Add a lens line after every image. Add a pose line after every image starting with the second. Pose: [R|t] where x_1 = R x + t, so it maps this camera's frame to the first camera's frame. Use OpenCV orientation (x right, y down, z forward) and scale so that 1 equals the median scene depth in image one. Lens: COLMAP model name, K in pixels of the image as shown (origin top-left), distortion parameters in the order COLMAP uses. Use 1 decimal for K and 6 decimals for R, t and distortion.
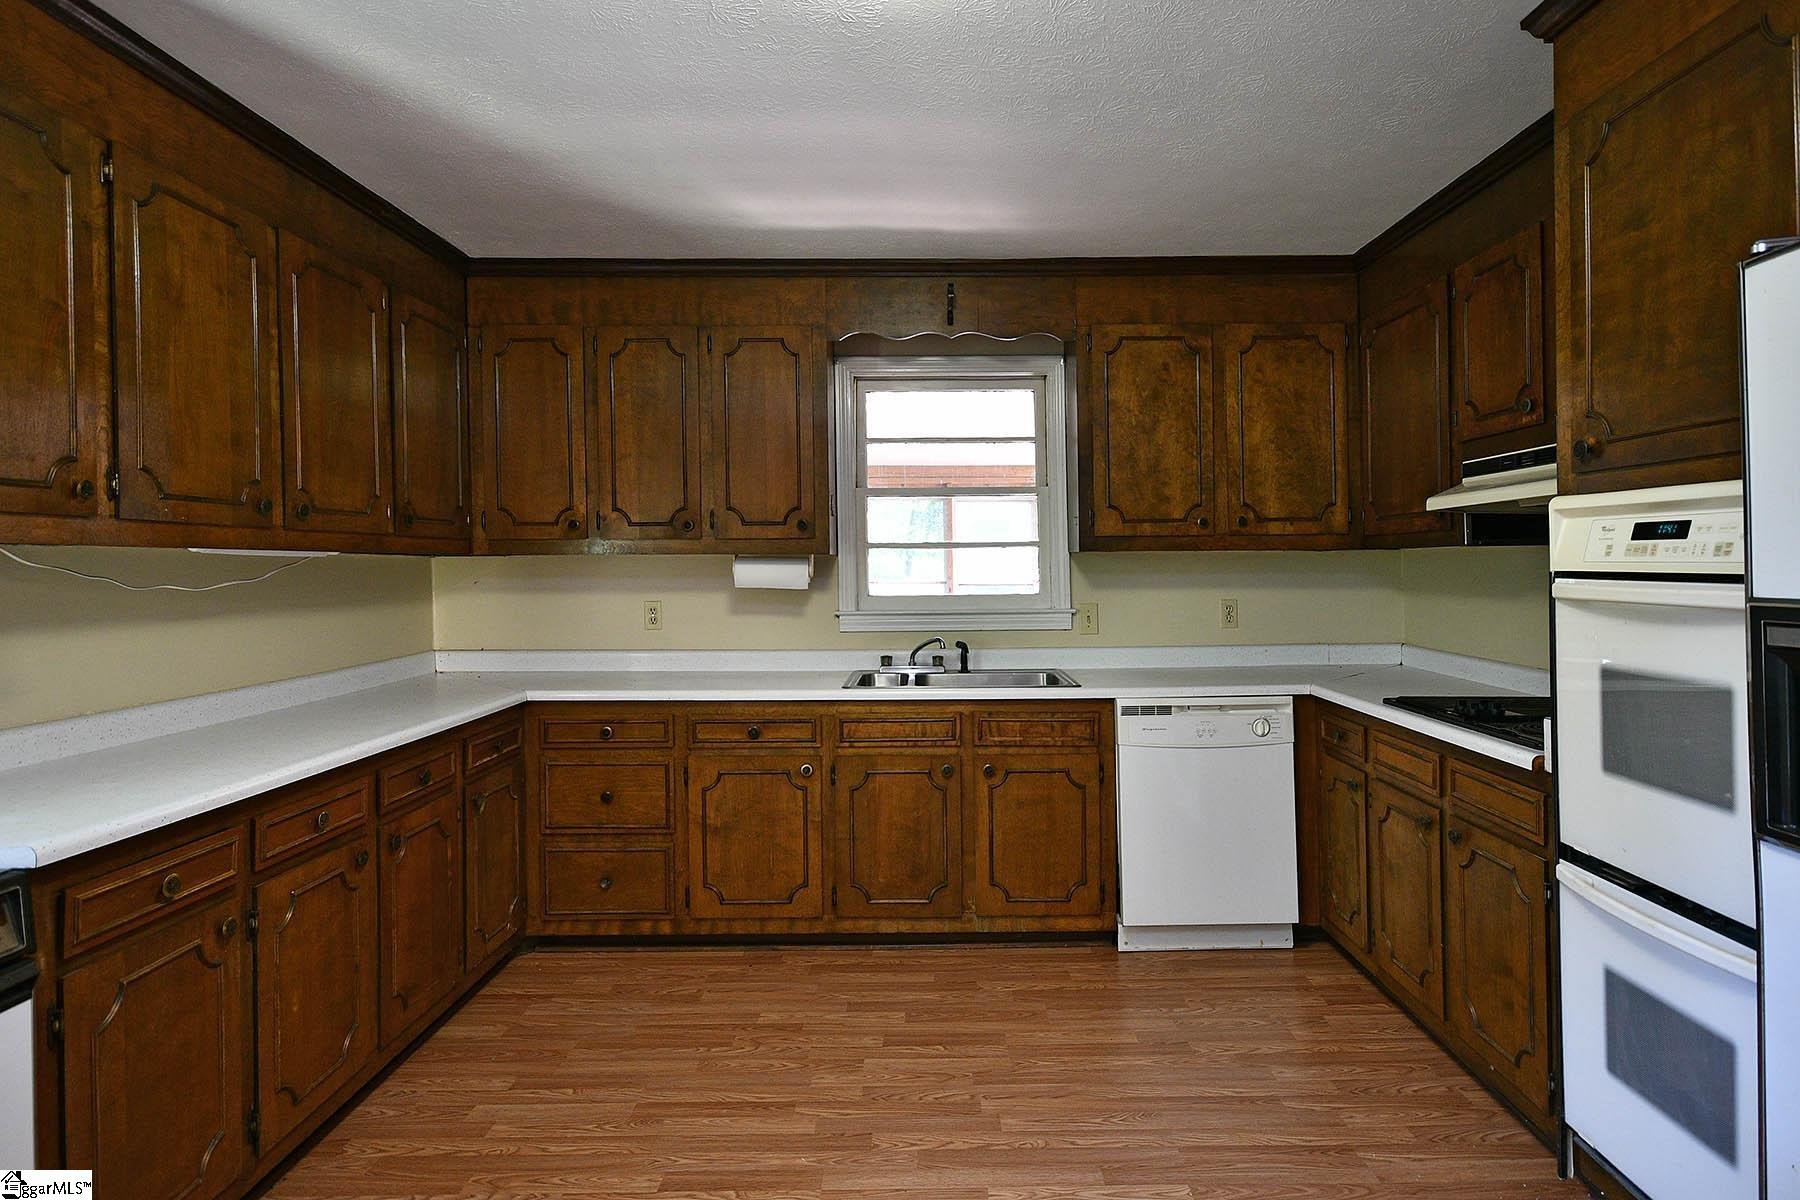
lens RADIAL K [[1008.1, 0, 963.8], [0, 1008.1, 560.9], [0, 0, 1]] dist [0.009859, 0.001181]
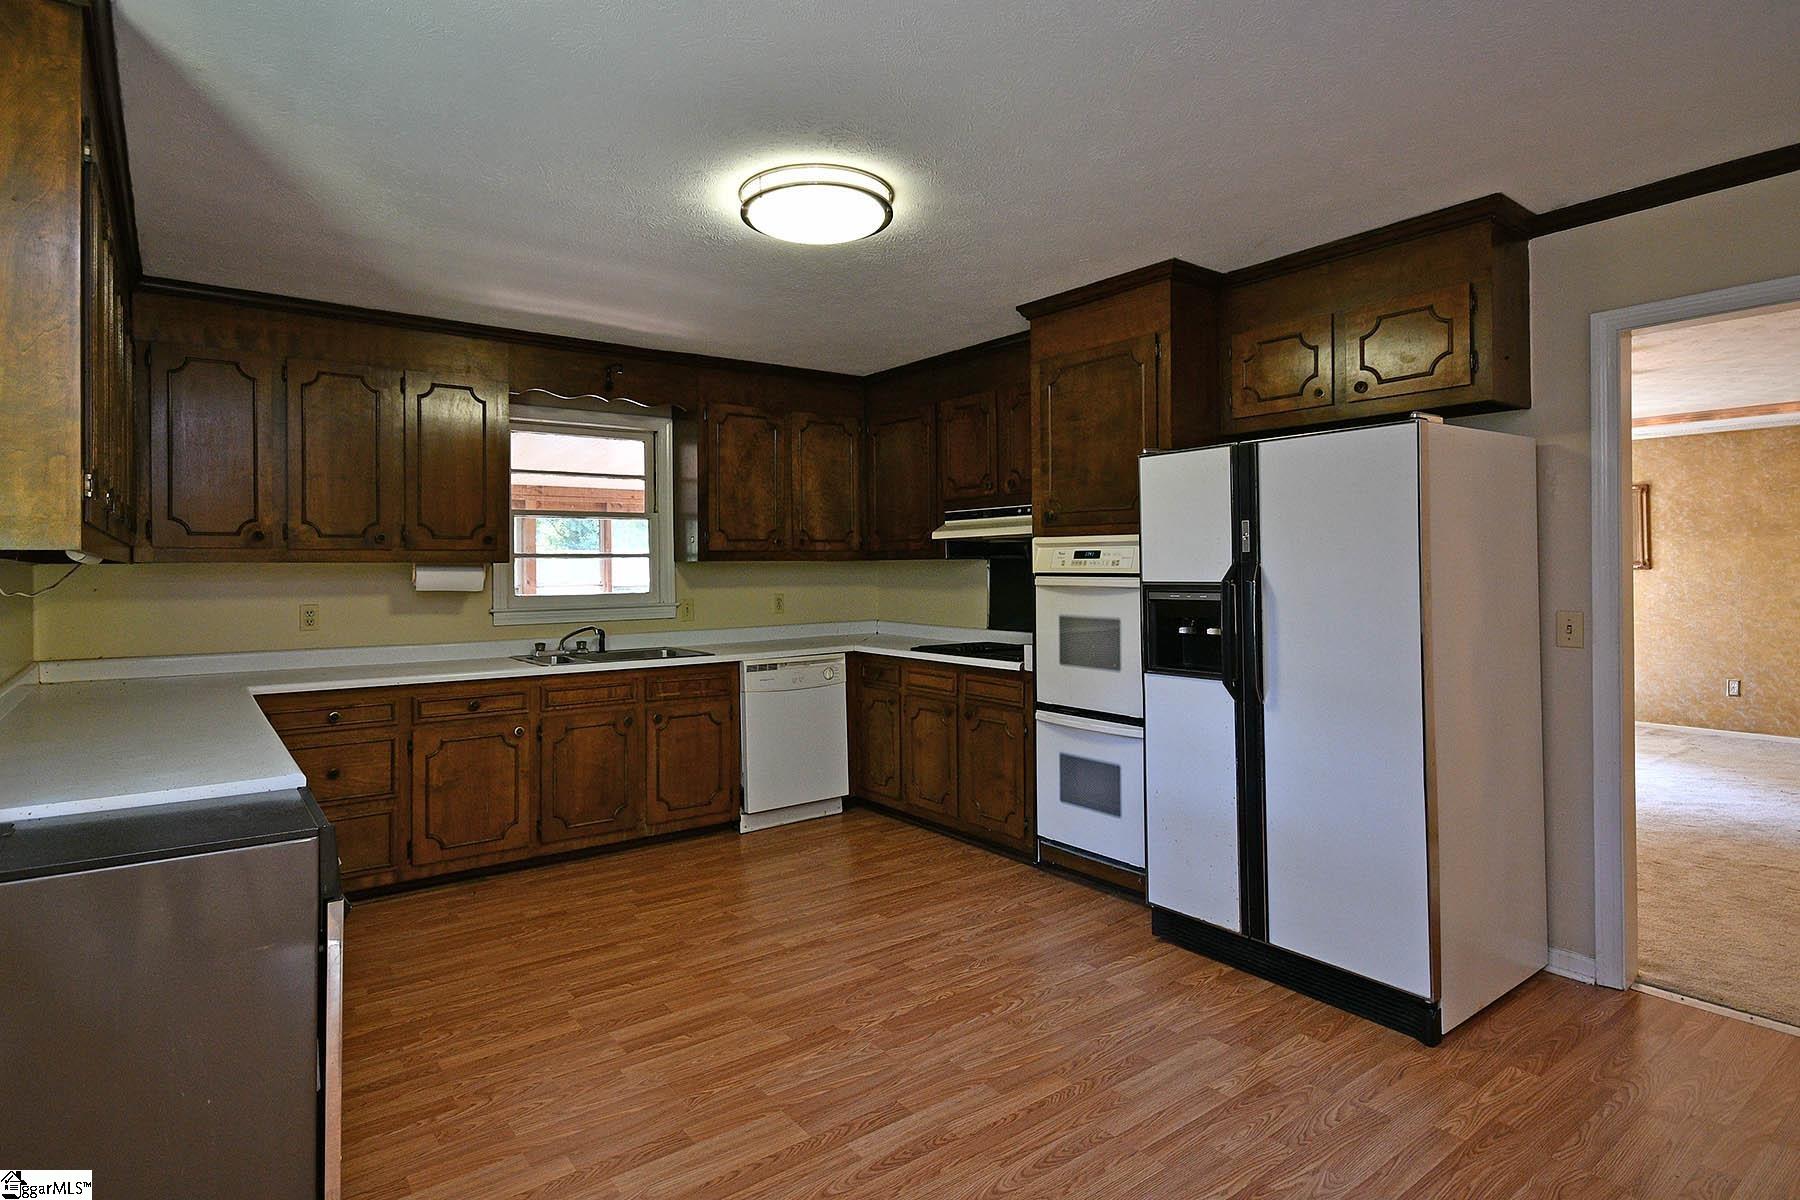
lens RADIAL K [[905.6, 0, 894.8], [0, 905.6, 552.0], [0, 0, 1]] dist [0.002708, 0.001054]
pose [[0.820688, 0.009150, 0.571303, -0.422488], [0.000471, 0.999861, -0.016690, -0.001042], [-0.571376, 0.013967, 0.820570, -0.218560]]
